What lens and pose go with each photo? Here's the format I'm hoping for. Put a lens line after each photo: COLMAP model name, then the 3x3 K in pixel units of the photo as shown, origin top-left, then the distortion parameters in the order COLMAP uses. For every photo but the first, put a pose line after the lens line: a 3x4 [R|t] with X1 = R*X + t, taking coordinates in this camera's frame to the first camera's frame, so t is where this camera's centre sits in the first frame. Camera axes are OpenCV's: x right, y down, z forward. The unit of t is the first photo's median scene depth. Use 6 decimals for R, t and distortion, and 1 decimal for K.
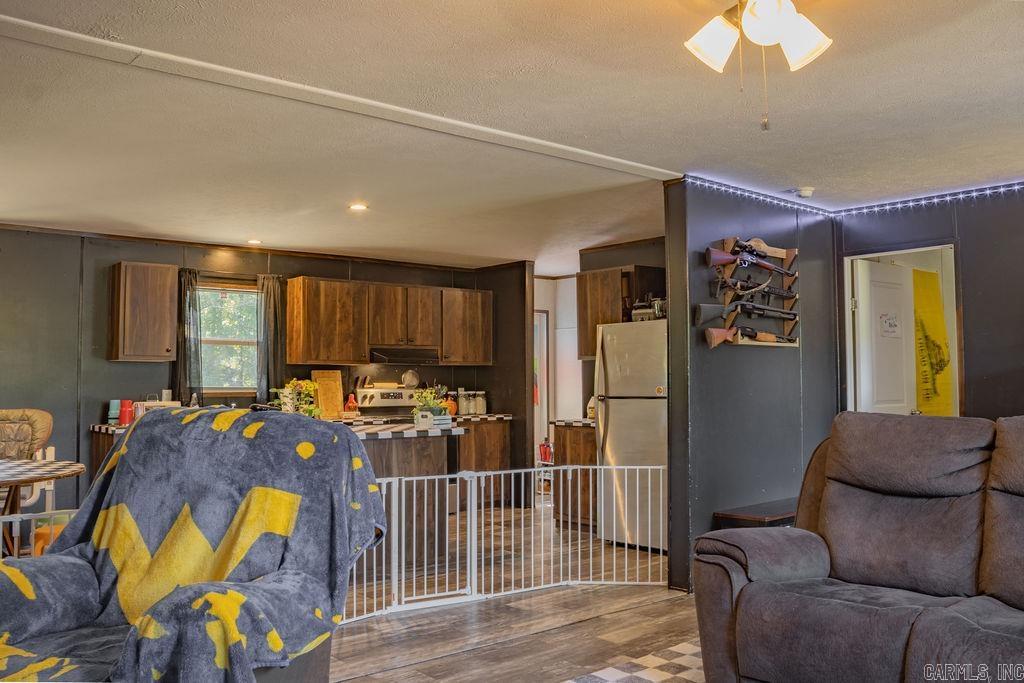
lens RADIAL K [[861.0, 0, 512.0], [0, 861.0, 341.5], [0, 0, 1]] dist [-0.167431, 0.143236]
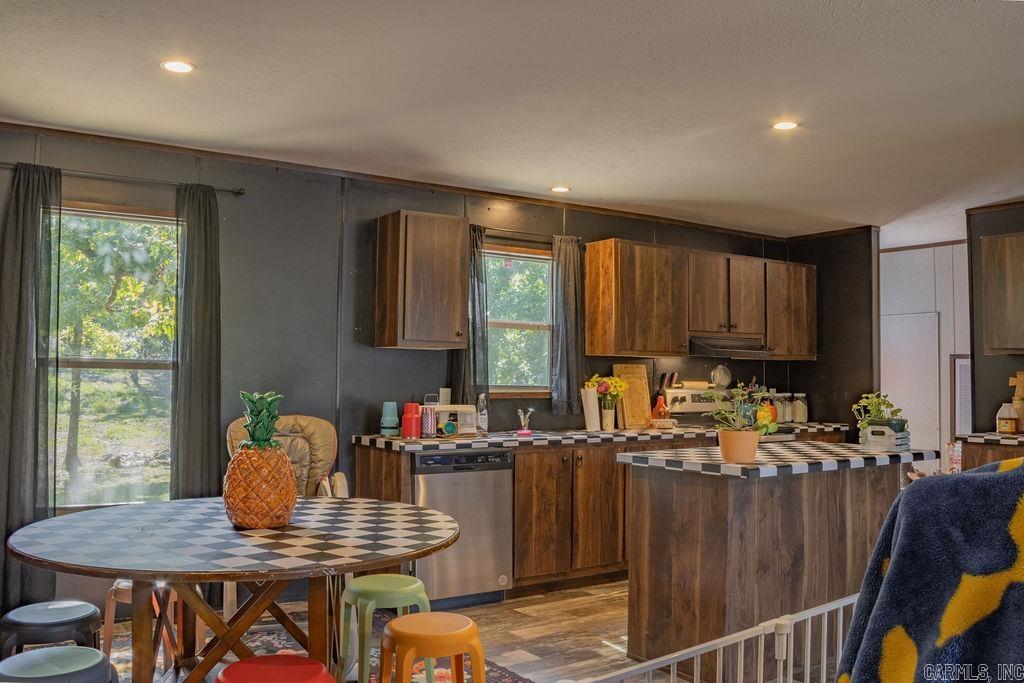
lens RADIAL K [[861.0, 0, 512.0], [0, 861.0, 341.5], [0, 0, 1]] dist [-0.167431, 0.143236]
pose [[0.992679, 0.011086, -0.120273, -0.230166], [-0.010519, 0.999930, 0.005348, 0.010452], [0.120324, -0.004043, 0.992726, 0.226487]]
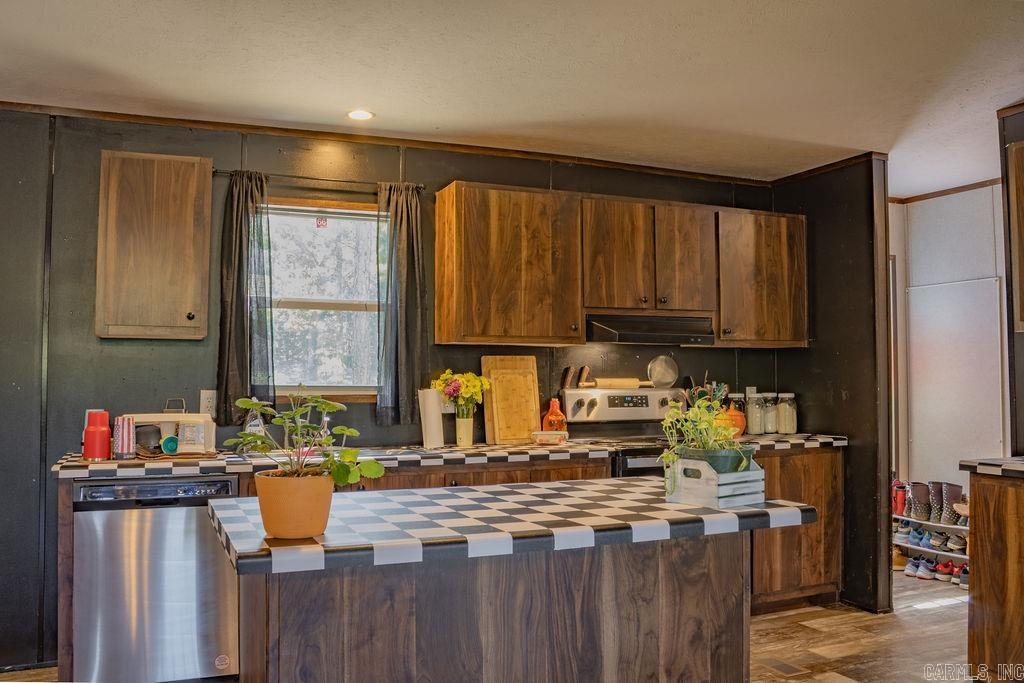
lens RADIAL K [[861.0, 0, 512.0], [0, 861.0, 341.5], [0, 0, 1]] dist [-0.167431, 0.143236]
pose [[0.955521, -0.006335, -0.294854, -0.049955], [0.009089, 0.999927, 0.007968, 0.019997], [0.294782, -0.010294, 0.955509, 0.464433]]
